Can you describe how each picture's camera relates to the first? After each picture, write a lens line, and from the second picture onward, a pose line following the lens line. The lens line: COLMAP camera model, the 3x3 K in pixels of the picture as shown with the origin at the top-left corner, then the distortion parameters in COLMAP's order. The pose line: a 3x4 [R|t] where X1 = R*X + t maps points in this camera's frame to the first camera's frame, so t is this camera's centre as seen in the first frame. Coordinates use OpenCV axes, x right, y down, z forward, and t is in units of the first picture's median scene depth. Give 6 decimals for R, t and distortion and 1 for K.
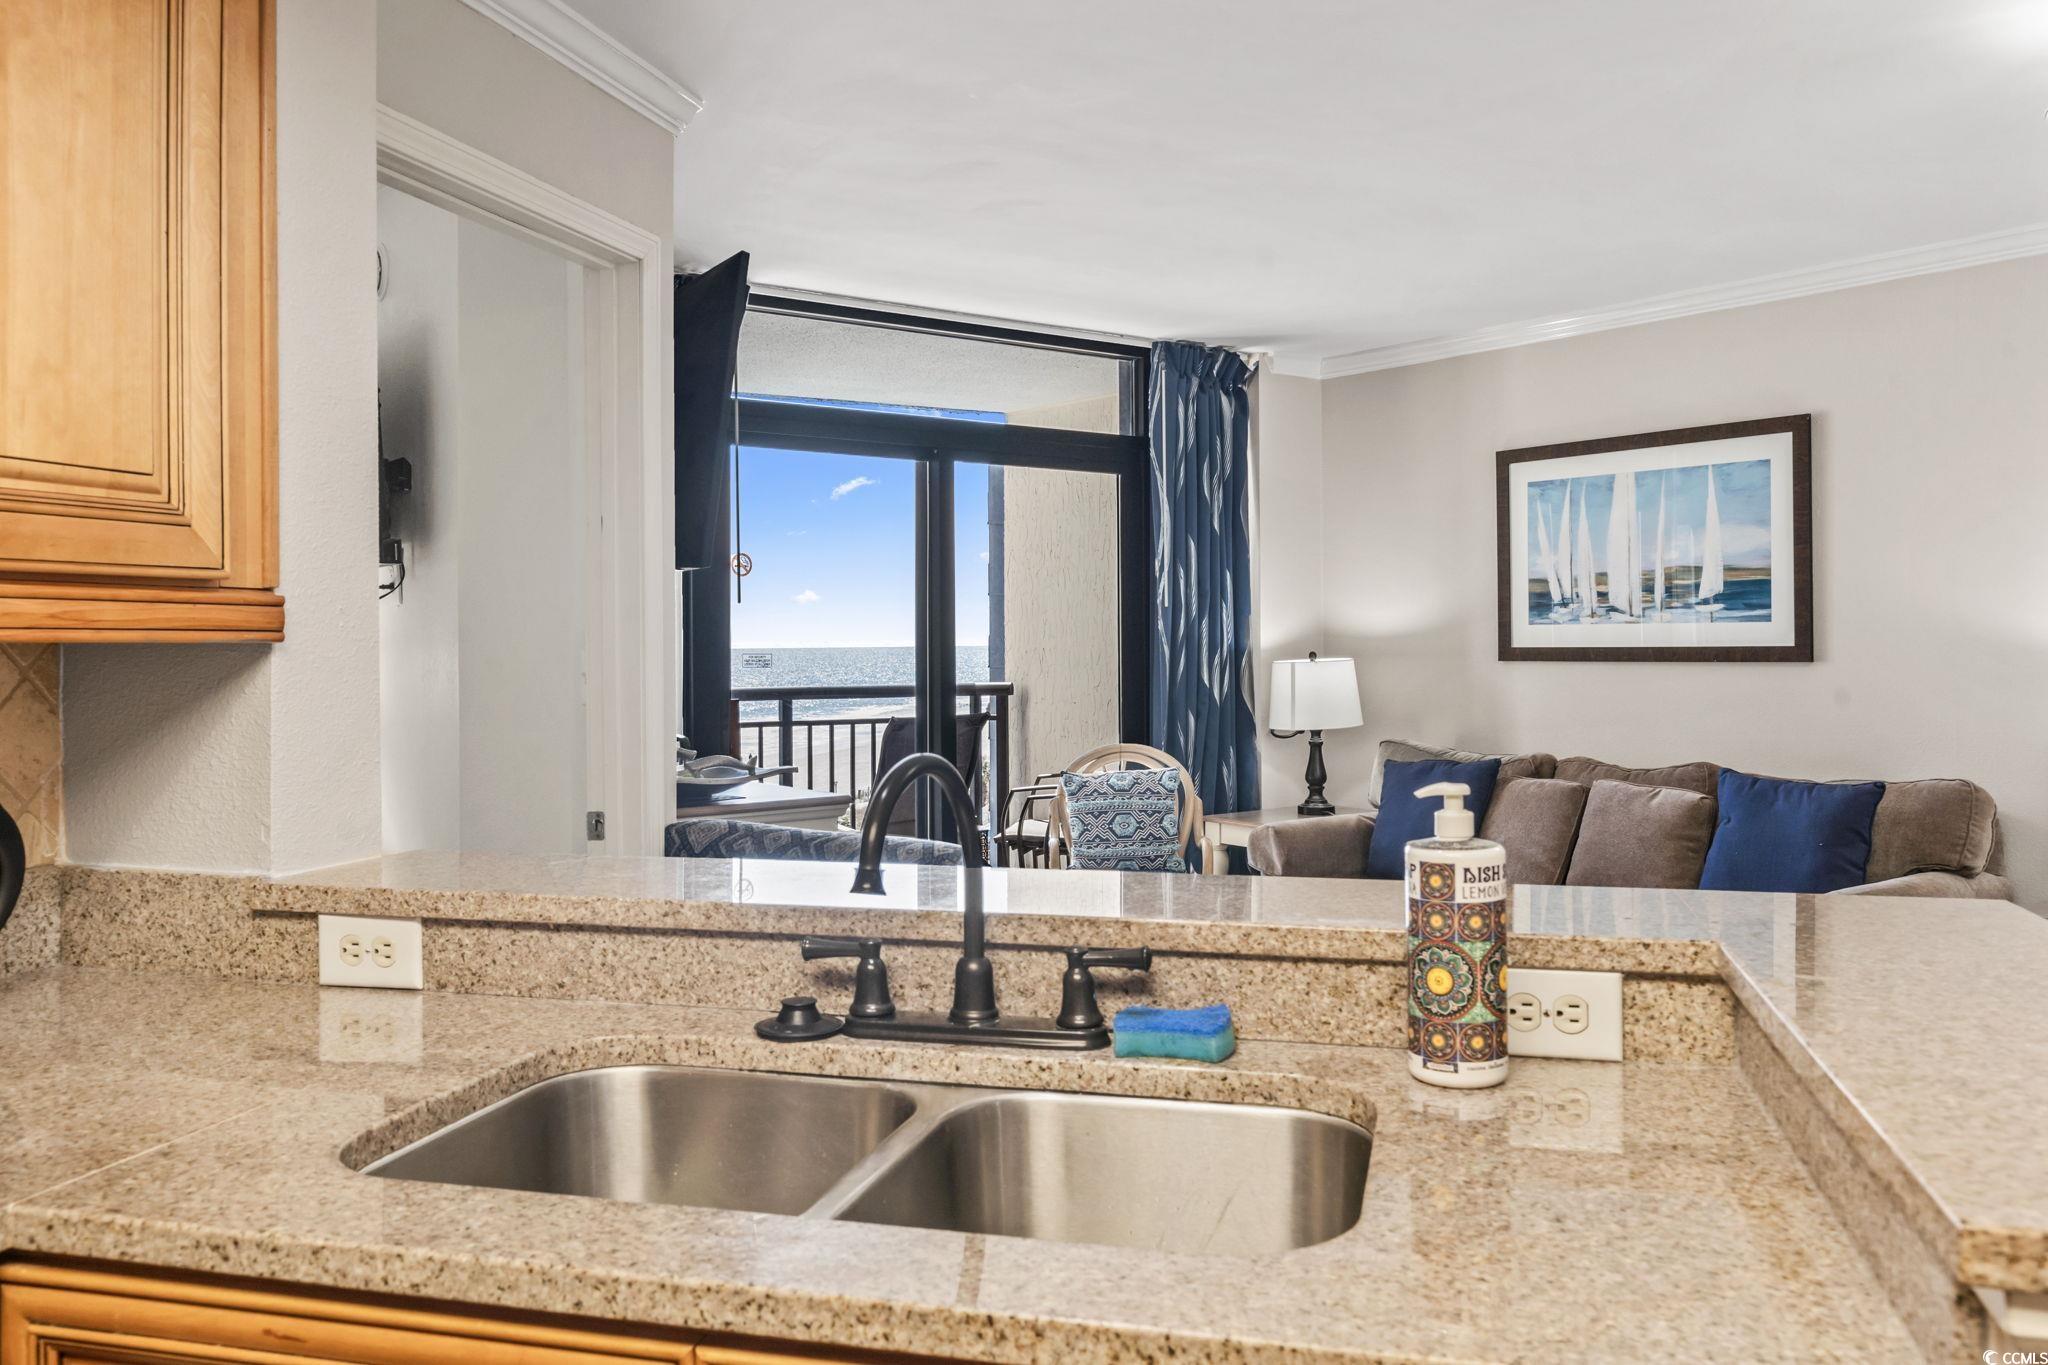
lens RADIAL K [[1608.5, 0, 1015.5], [0, 1608.5, 641.7], [0, 0, 1]] dist [0.000671, -0.006127]
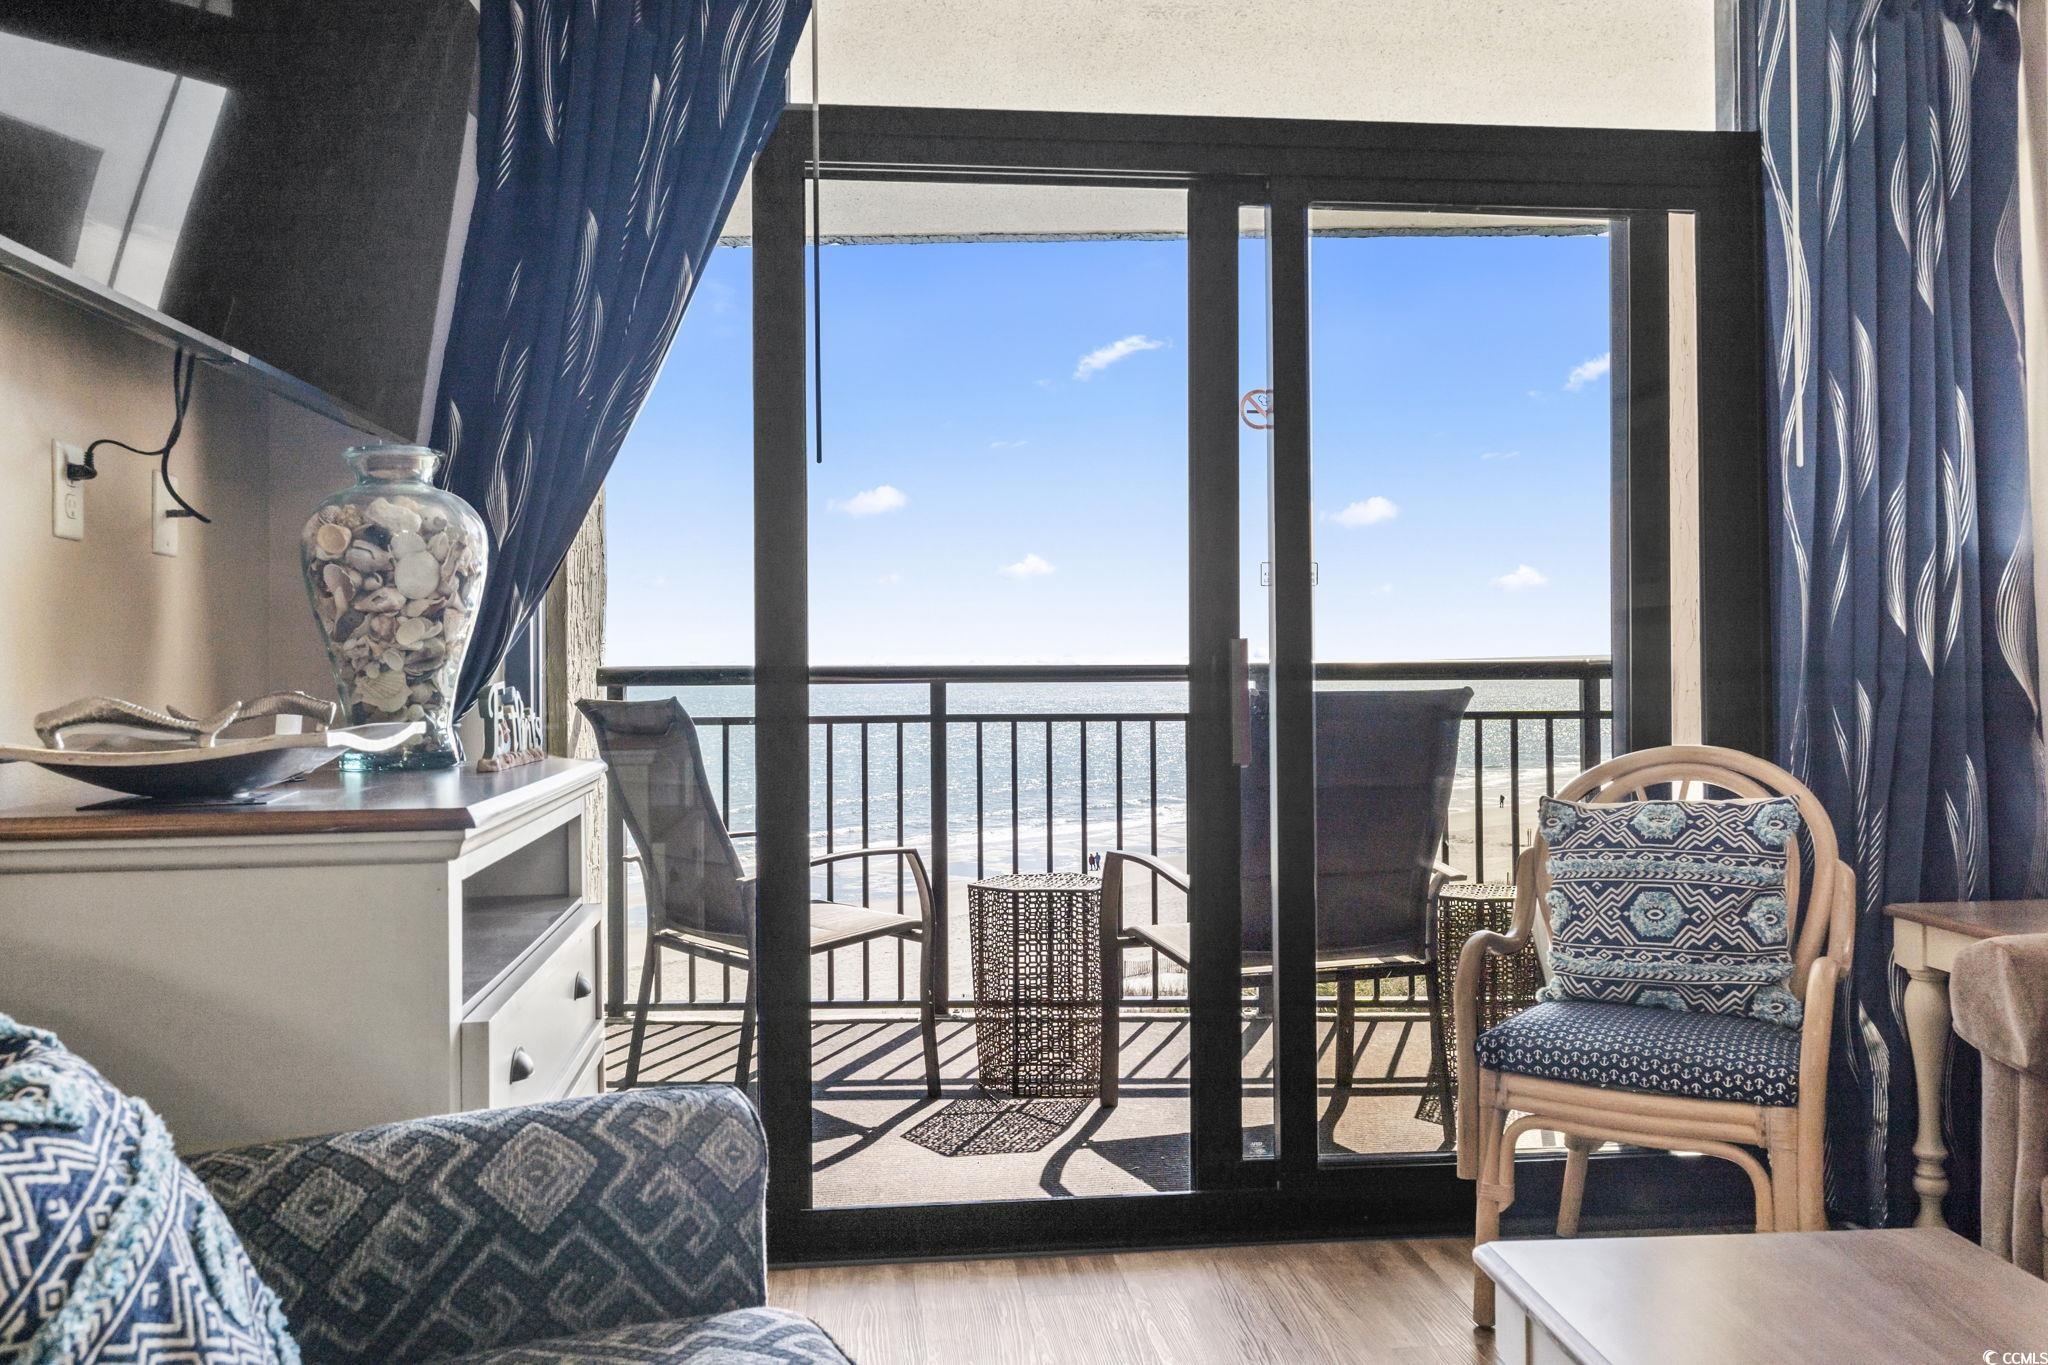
lens RADIAL K [[1608.5, 0, 1003.2], [0, 1608.5, 660.1], [0, 0, 1]] dist [0.000671, -0.006127]
pose [[0.853903, -0.005668, -0.520402, 0.146011], [0.003524, 0.999981, -0.005109, 0.039579], [0.520421, 0.002528, 0.853906, 0.479256]]
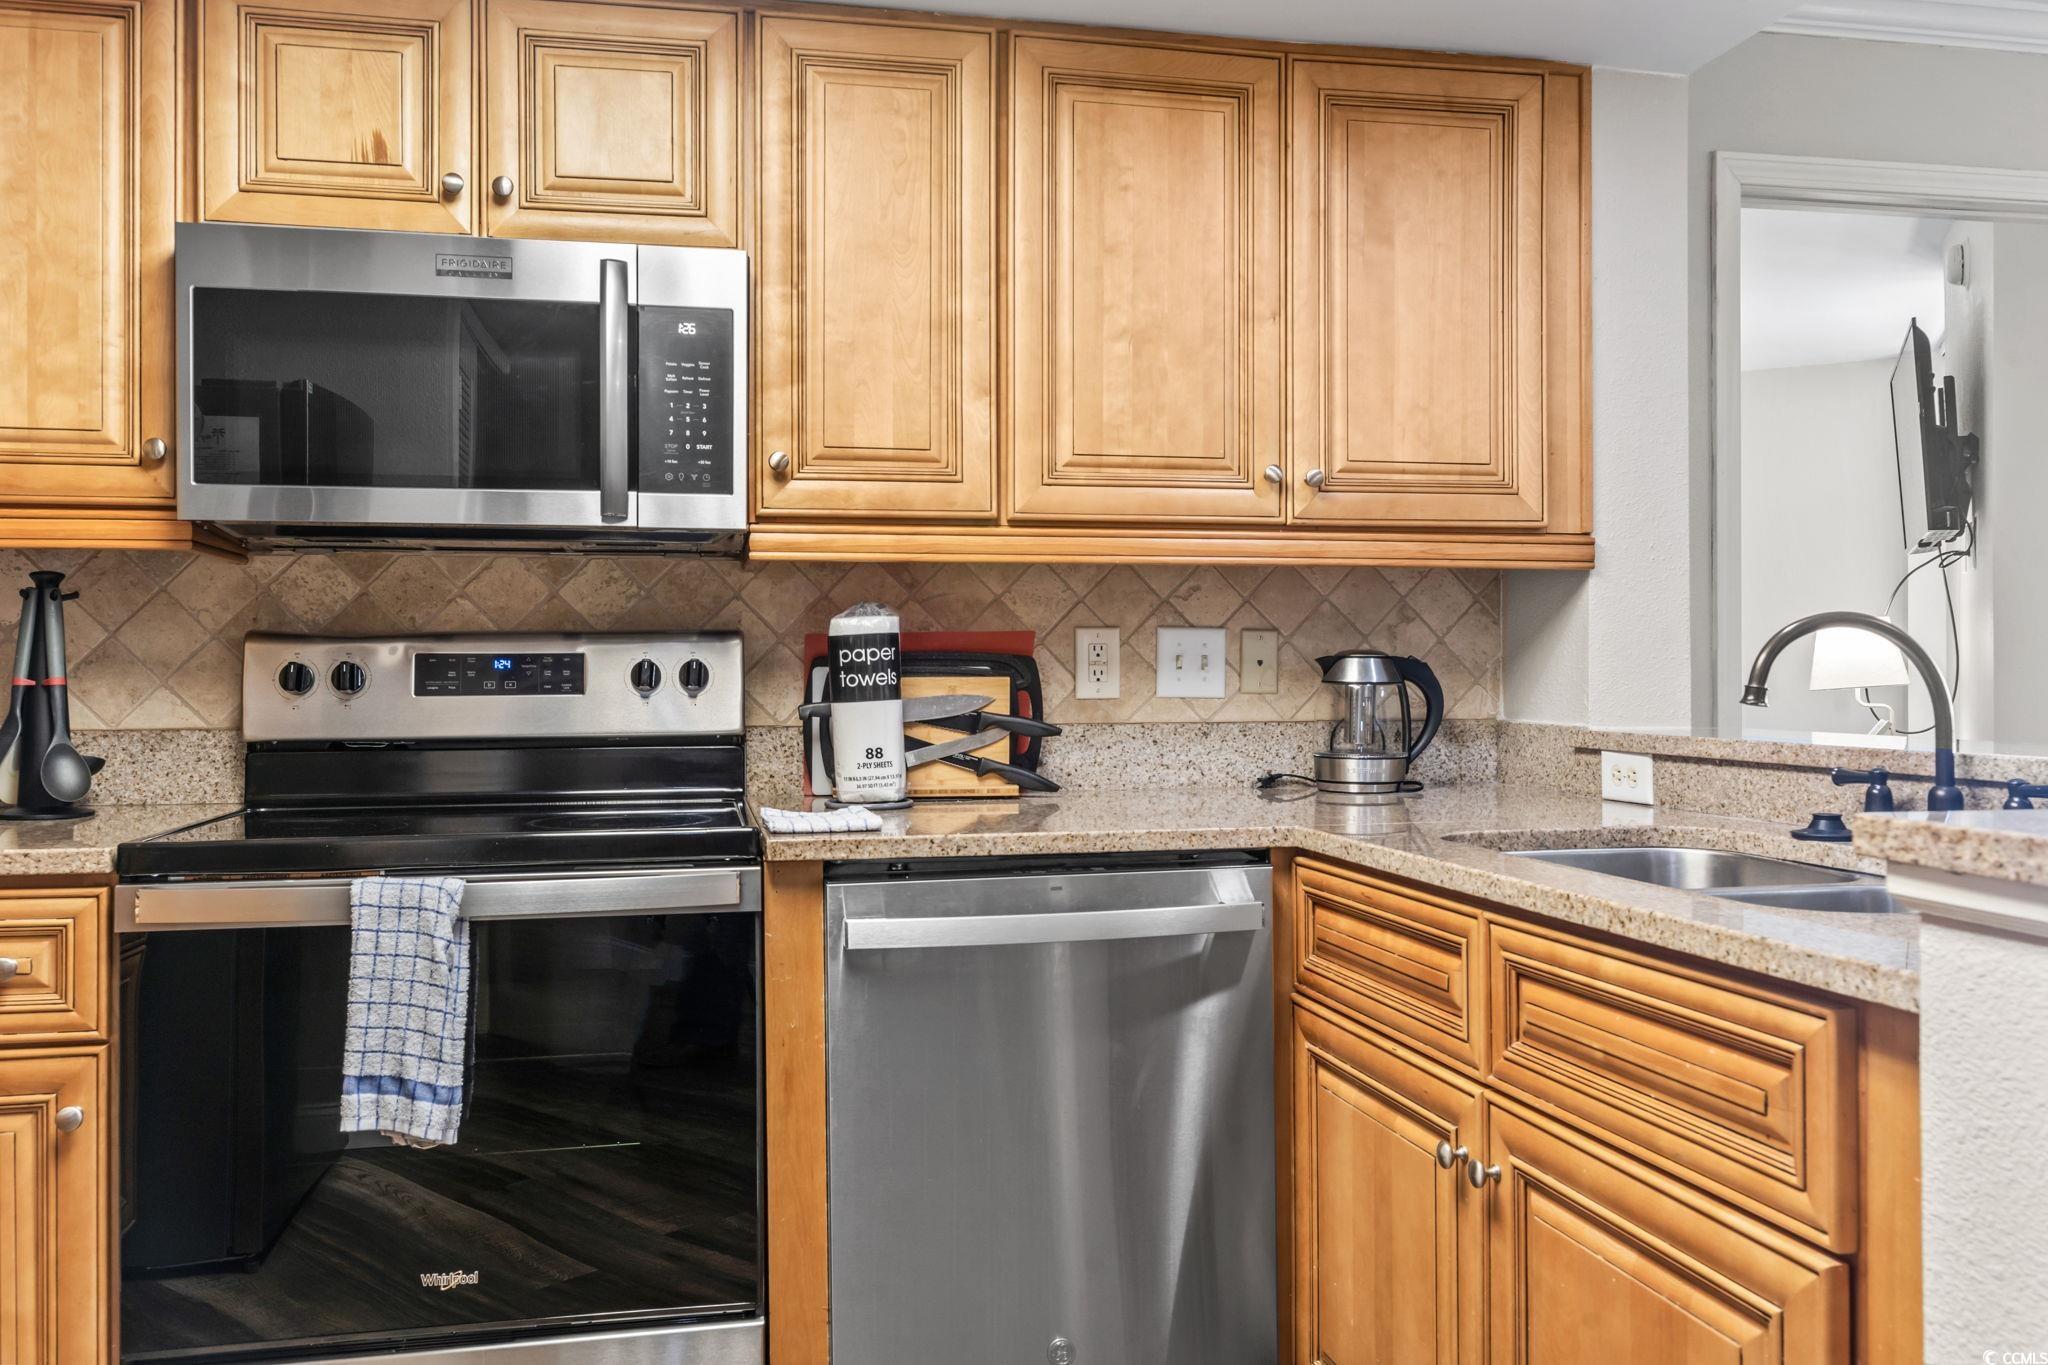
lens RADIAL K [[1608.5, 0, 1013.7], [0, 1608.5, 670.6], [0, 0, 1]] dist [0.000671, -0.006127]
pose [[0.459610, 0.004728, -0.888108, 0.716953], [-0.000267, 0.999987, 0.005186, 0.100916], [0.888121, -0.002146, 0.459605, -0.179056]]
